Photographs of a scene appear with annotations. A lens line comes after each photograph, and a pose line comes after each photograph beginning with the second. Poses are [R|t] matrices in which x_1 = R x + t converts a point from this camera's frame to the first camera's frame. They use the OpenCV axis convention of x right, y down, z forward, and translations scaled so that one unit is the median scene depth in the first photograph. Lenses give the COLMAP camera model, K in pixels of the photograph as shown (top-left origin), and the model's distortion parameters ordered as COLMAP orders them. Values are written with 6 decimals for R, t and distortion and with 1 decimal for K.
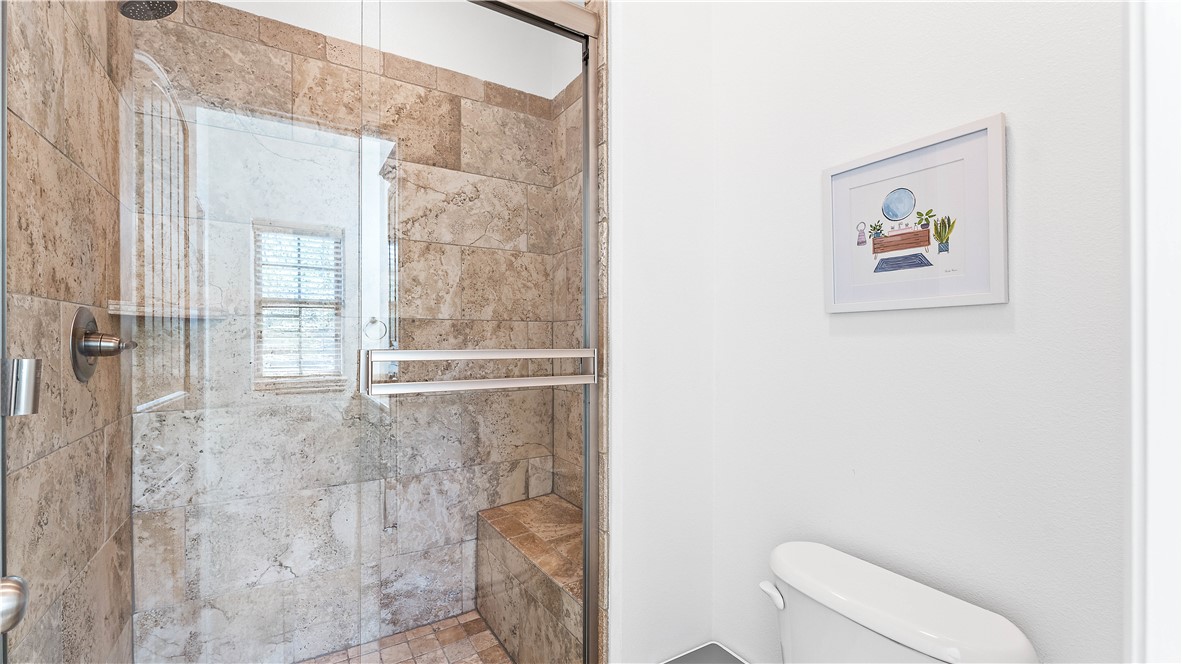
lens RADIAL K [[495.1, 0, 596.1], [0, 495.1, 338.2], [0, 0, 1]] dist [-0.000980, -0.000058]
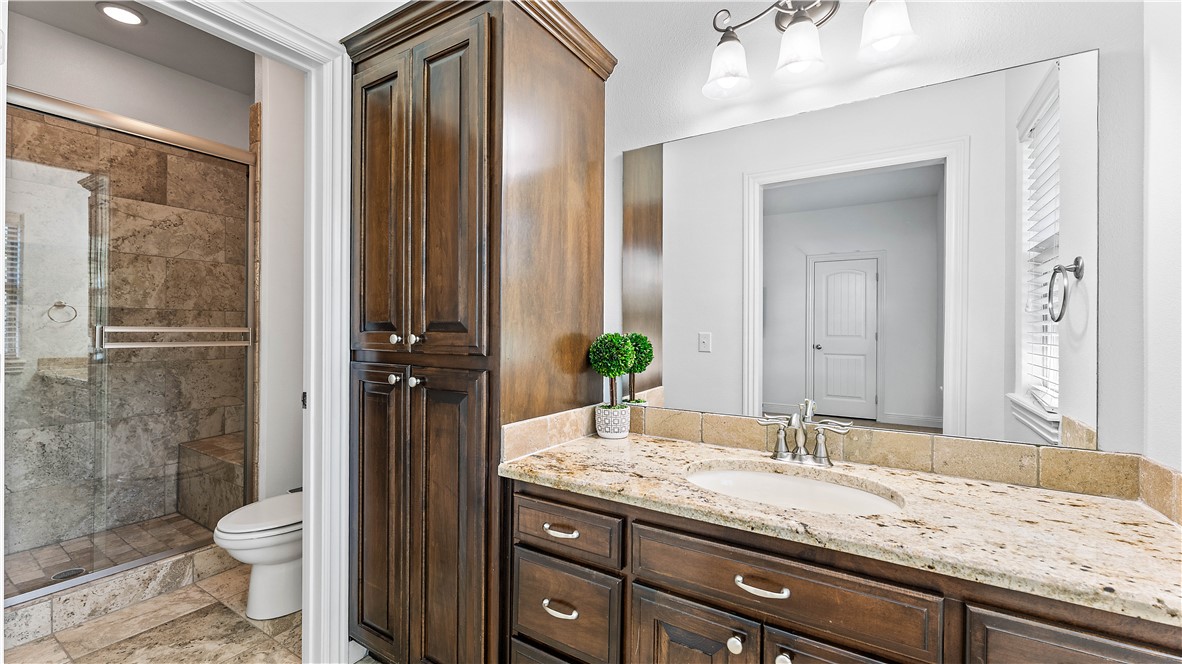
lens RADIAL K [[475.9, 0, 583.0], [0, 475.9, 327.8], [0, 0, 1]] dist [-0.003879, 0.000492]
pose [[0.903391, 0.008456, 0.428734, 0.231406], [-0.008368, 0.999963, -0.002091, 0.009094], [-0.428736, -0.001699, 0.903428, -0.763431]]
